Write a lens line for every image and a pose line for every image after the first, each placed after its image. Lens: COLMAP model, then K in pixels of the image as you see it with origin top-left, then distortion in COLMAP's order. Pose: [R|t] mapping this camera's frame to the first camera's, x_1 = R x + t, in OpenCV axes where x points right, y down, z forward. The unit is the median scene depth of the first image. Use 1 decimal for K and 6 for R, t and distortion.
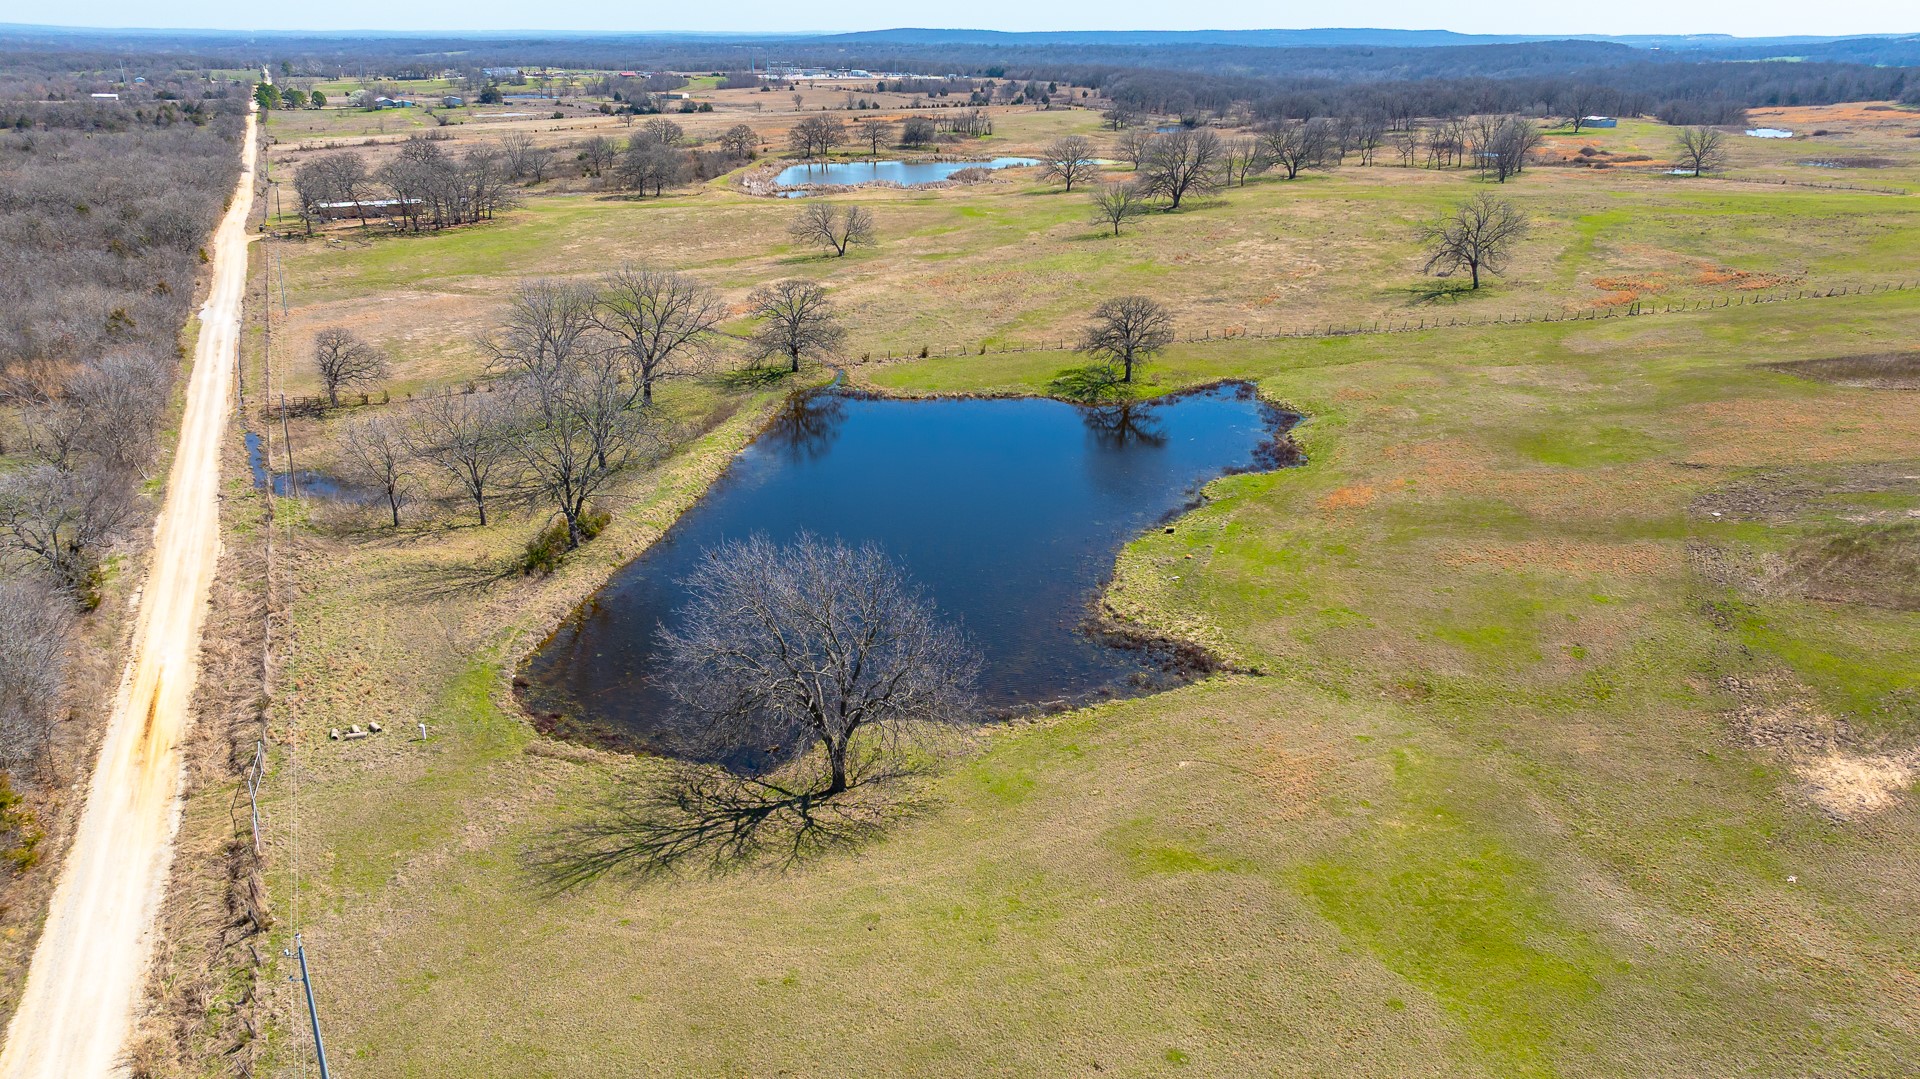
lens RADIAL K [[1340.9, 0, 960.0], [0, 1340.9, 539.5], [0, 0, 1]] dist [-0.023513, -0.001700]
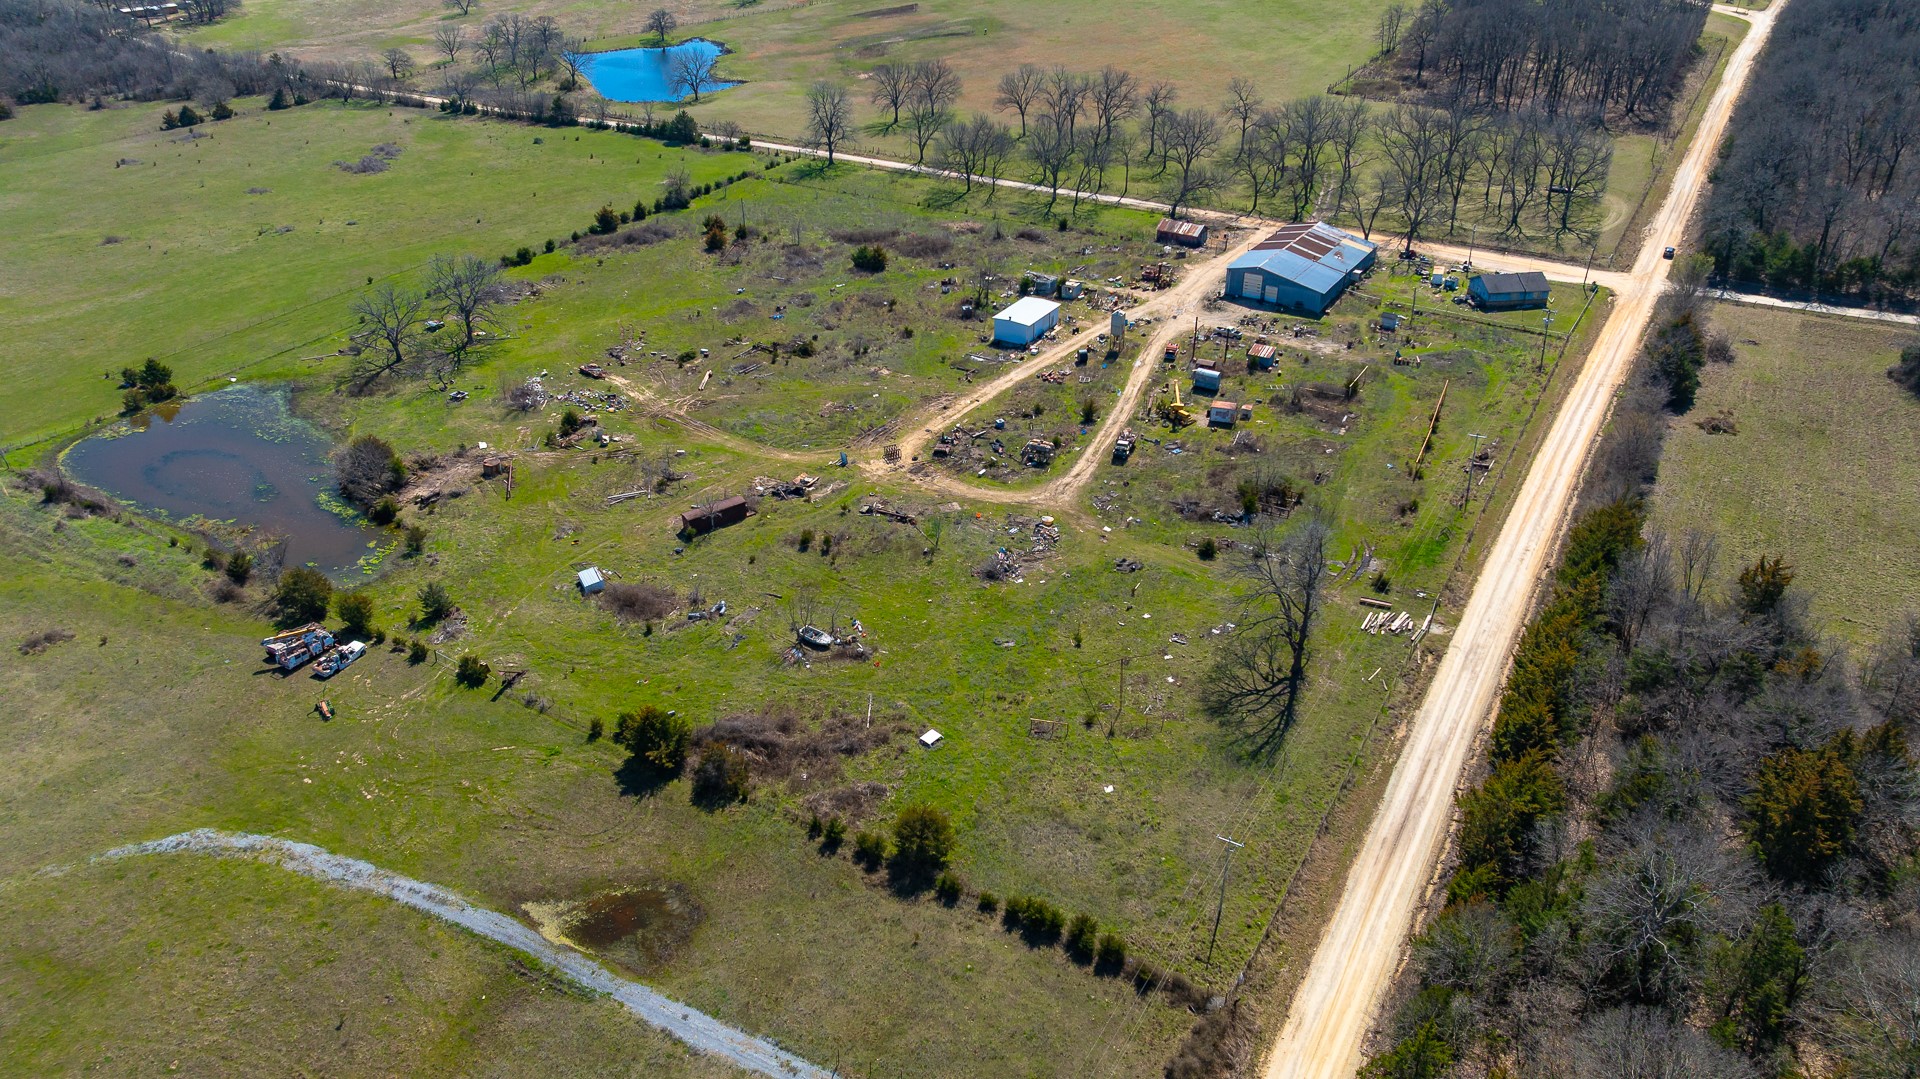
lens RADIAL K [[1340.9, 0, 960.0], [0, 1340.9, 539.5], [0, 0, 1]] dist [-0.023513, -0.001700]
pose [[0.837125, -0.272564, 0.474269, -1.057744], [0.186492, 0.957282, 0.220979, 0.420936], [-0.514240, -0.096539, 0.852196, -2.020833]]
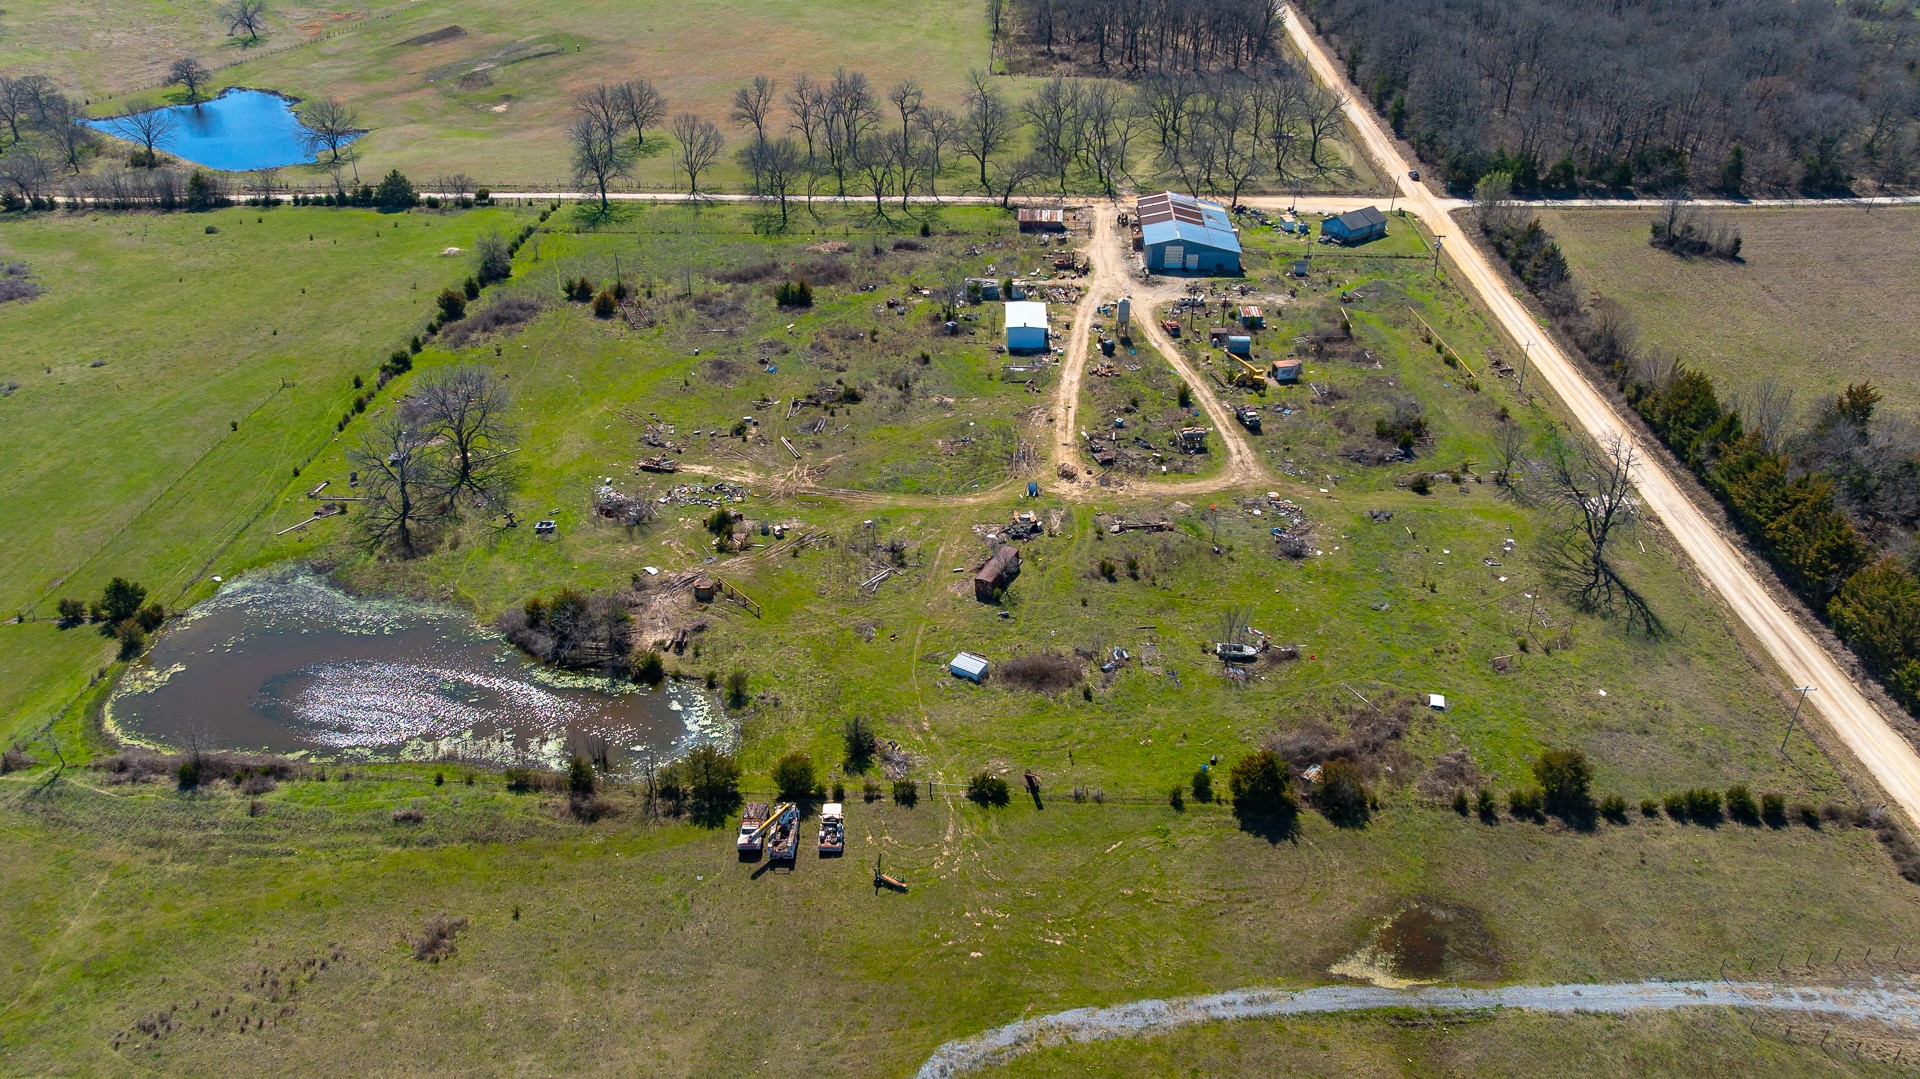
lens RADIAL K [[1340.9, 0, 960.0], [0, 1340.9, 539.5], [0, 0, 1]] dist [-0.023513, -0.001700]
pose [[0.465529, -0.447225, 0.763722, -1.513866], [0.301056, 0.891492, 0.338536, 0.215962], [-0.832255, 0.072325, 0.549656, -1.524796]]
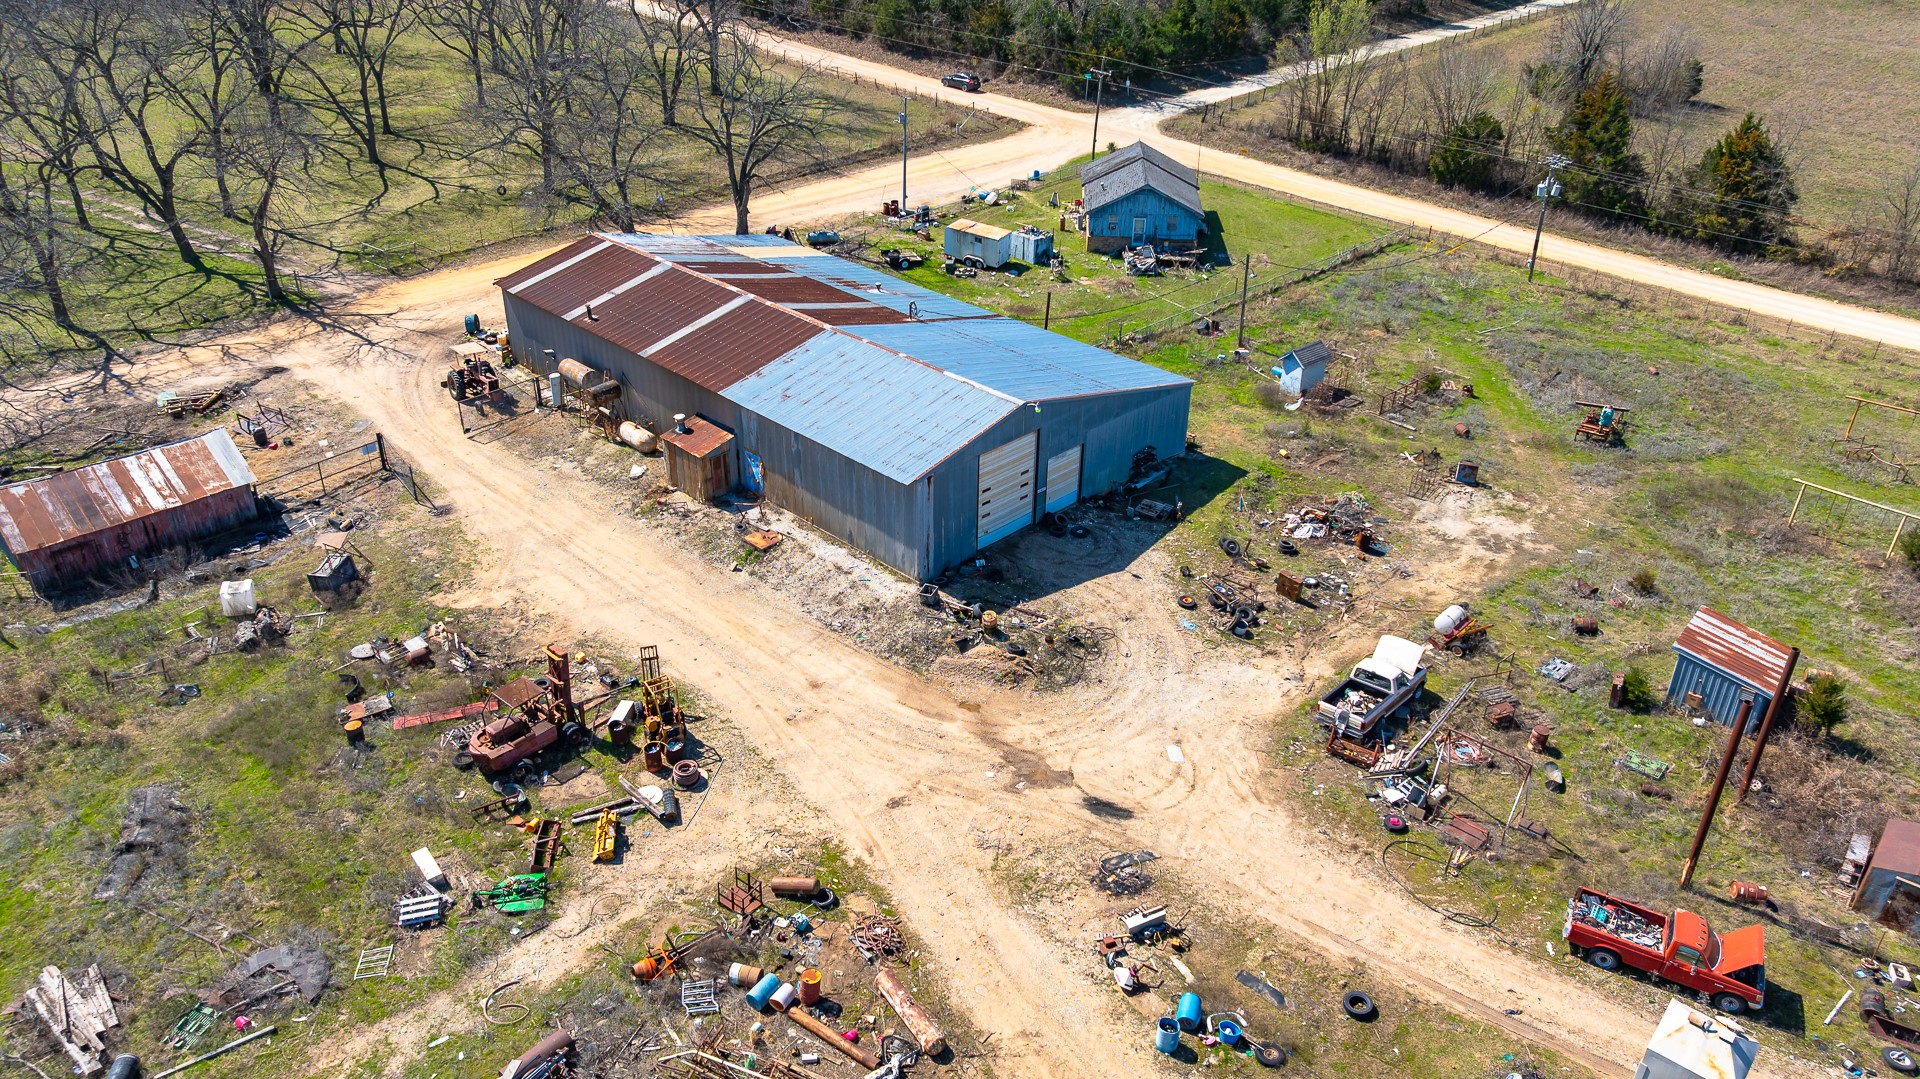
lens RADIAL K [[1394.6, 0, 960.0], [0, 1394.6, 539.5], [0, 0, 1]] dist [-0.006756, -0.004056]
pose [[-0.328924, -0.462961, 0.823090, -0.275543], [0.327973, 0.761334, 0.559290, 0.345861], [-0.885575, 0.453915, -0.098582, -0.809336]]
